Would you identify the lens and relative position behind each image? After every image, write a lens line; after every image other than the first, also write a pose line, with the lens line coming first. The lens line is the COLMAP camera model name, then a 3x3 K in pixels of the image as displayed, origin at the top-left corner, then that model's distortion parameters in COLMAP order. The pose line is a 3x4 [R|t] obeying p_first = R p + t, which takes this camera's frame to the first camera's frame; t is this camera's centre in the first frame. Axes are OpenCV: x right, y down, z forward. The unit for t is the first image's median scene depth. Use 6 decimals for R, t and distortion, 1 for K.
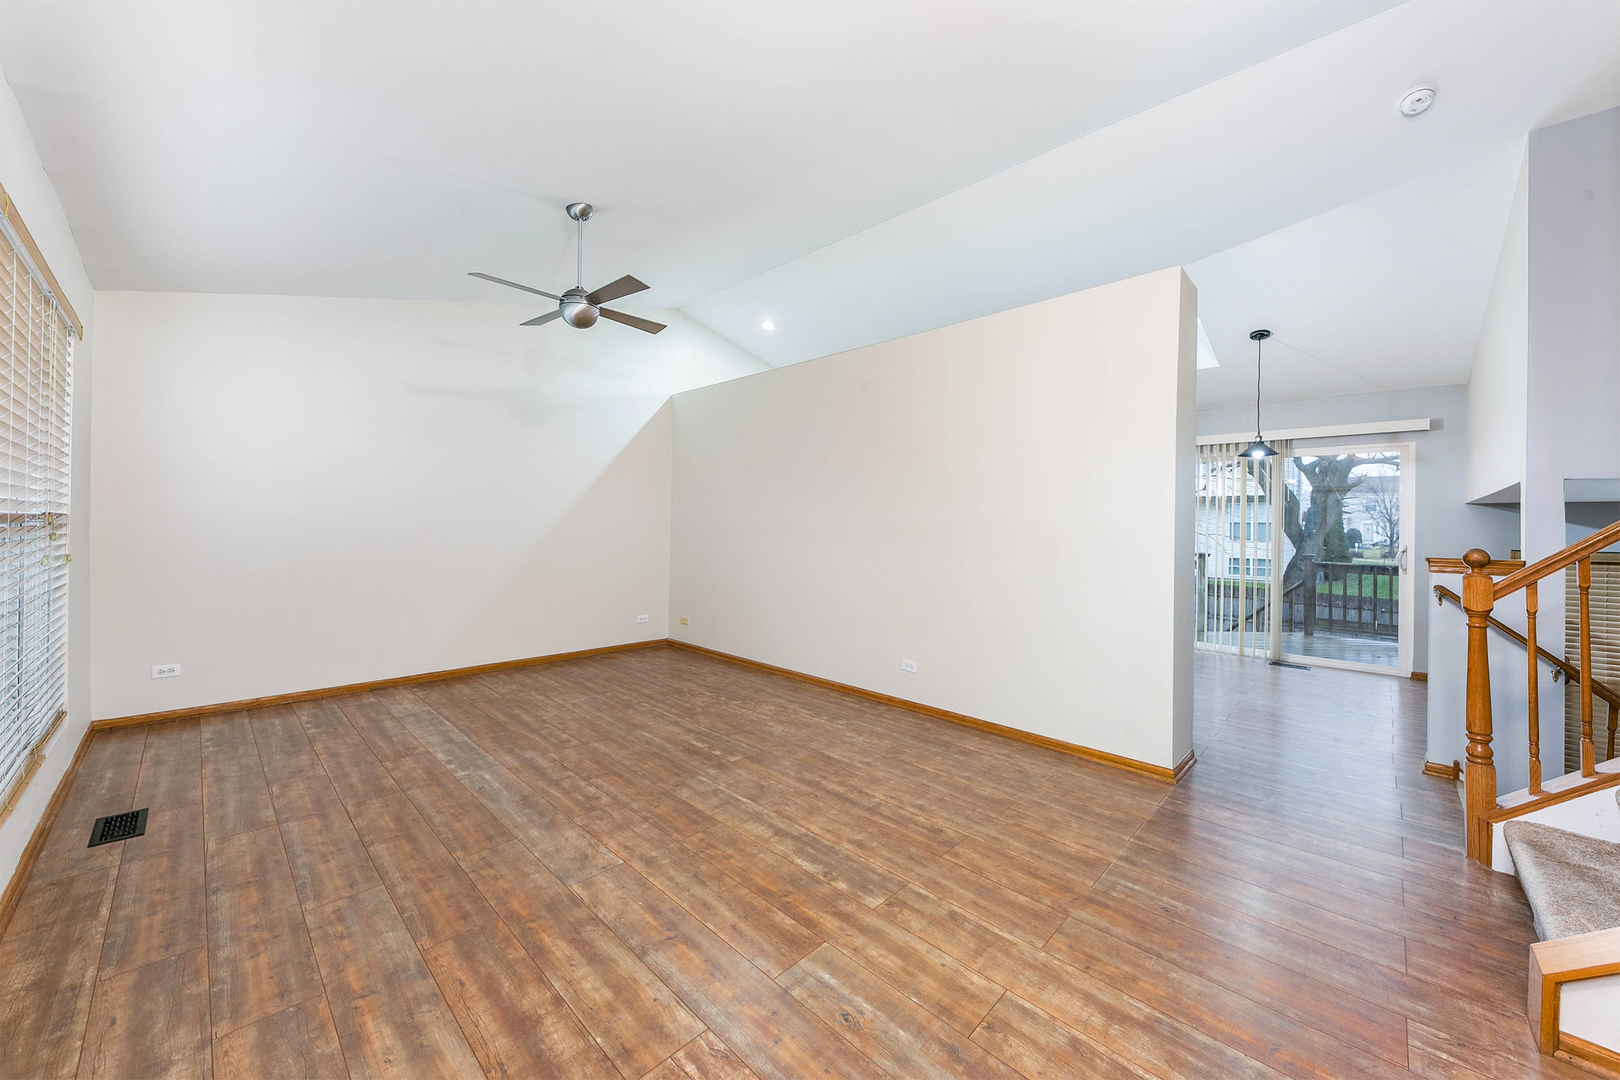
lens RADIAL K [[587.1, 0, 813.2], [0, 587.1, 532.5], [0, 0, 1]] dist [0.000320, -0.000286]
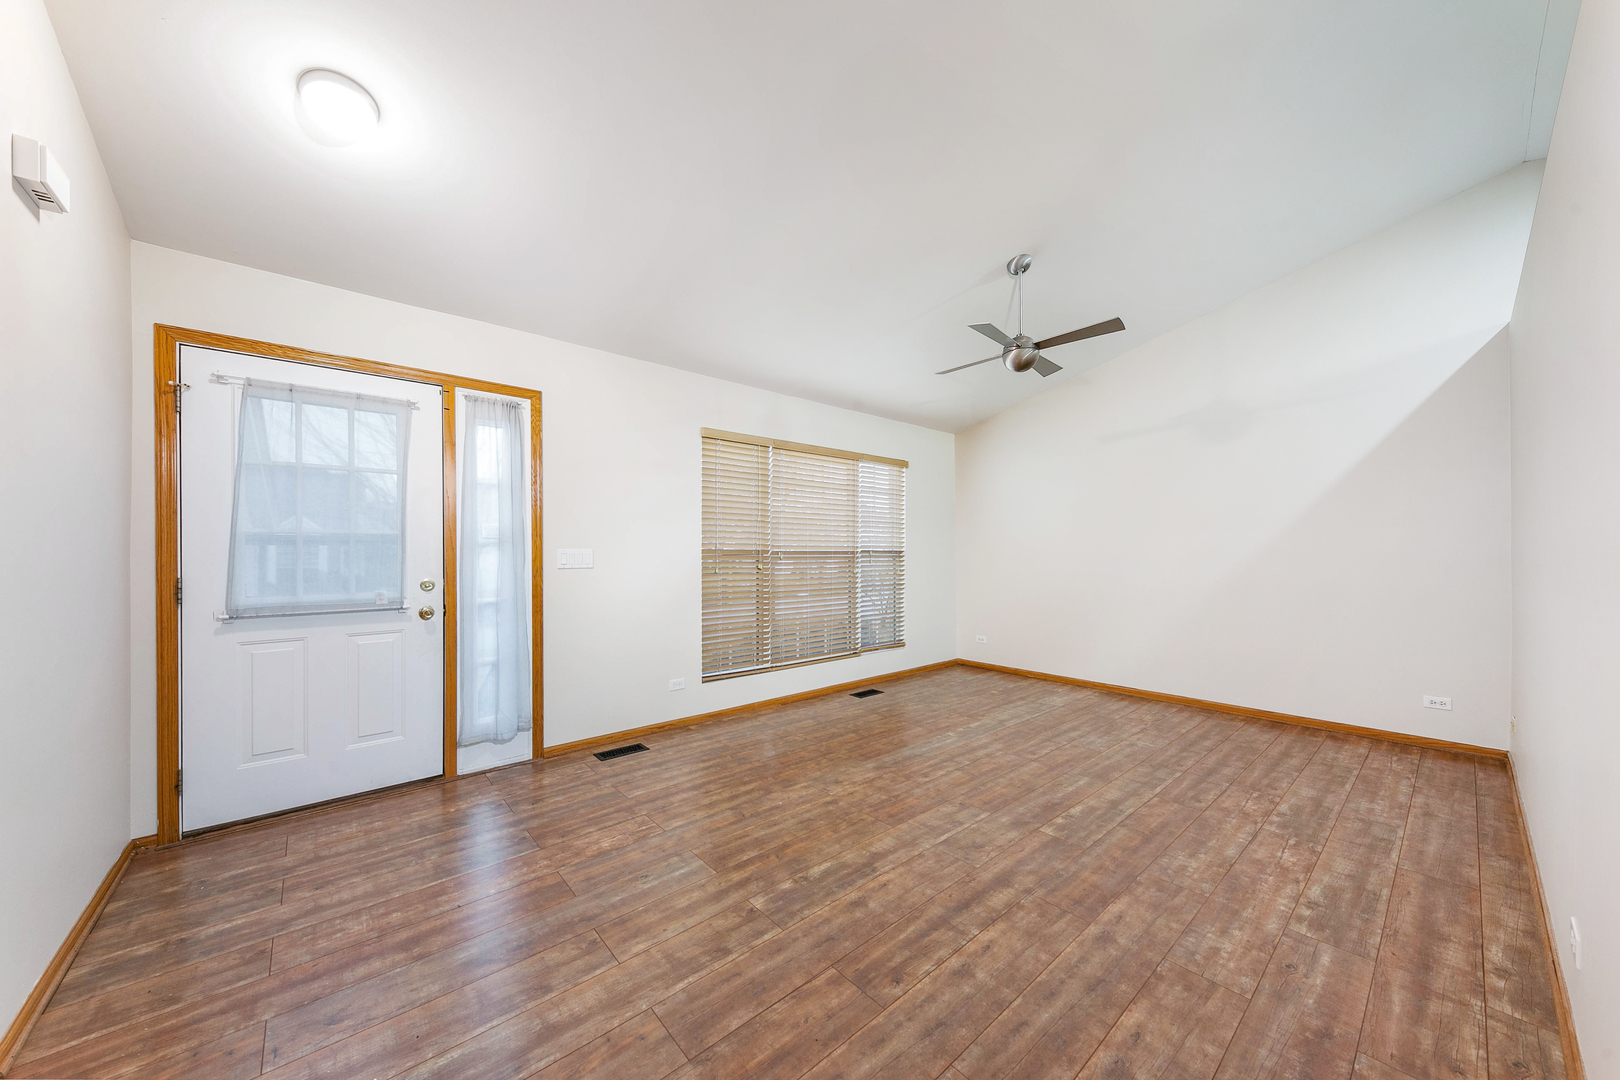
lens RADIAL K [[565.6, 0, 813.8], [0, 565.6, 544.7], [0, 0, 1]] dist [0.029654, -0.011792]
pose [[-0.089434, -0.026578, -0.995638, 0.874397], [-0.009827, 0.999619, -0.025801, 0.006225], [0.995944, 0.007477, -0.089661, 0.910365]]
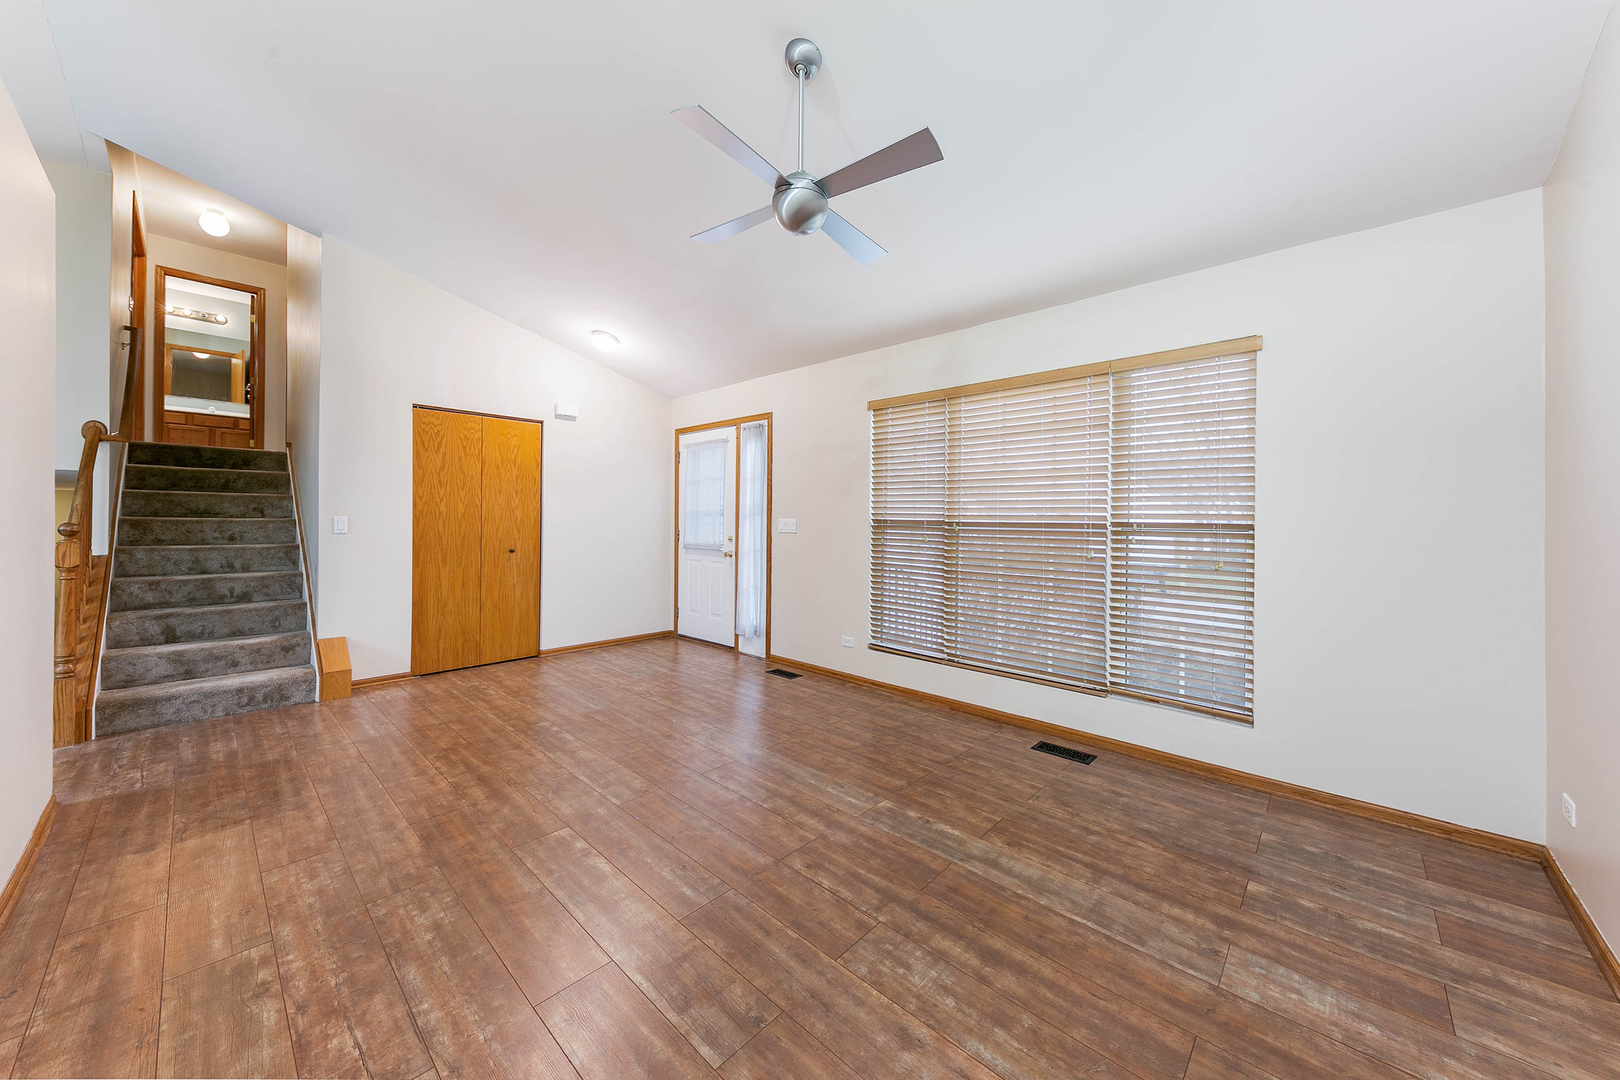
lens RADIAL K [[564.5, 0, 819.6], [0, 564.5, 517.0], [0, 0, 1]] dist [0.020203, -0.006878]
pose [[-0.999556, -0.024849, -0.016468, -0.539260], [-0.024921, 0.999680, 0.004233, -0.030278], [0.016358, 0.004642, -0.999855, 2.120806]]
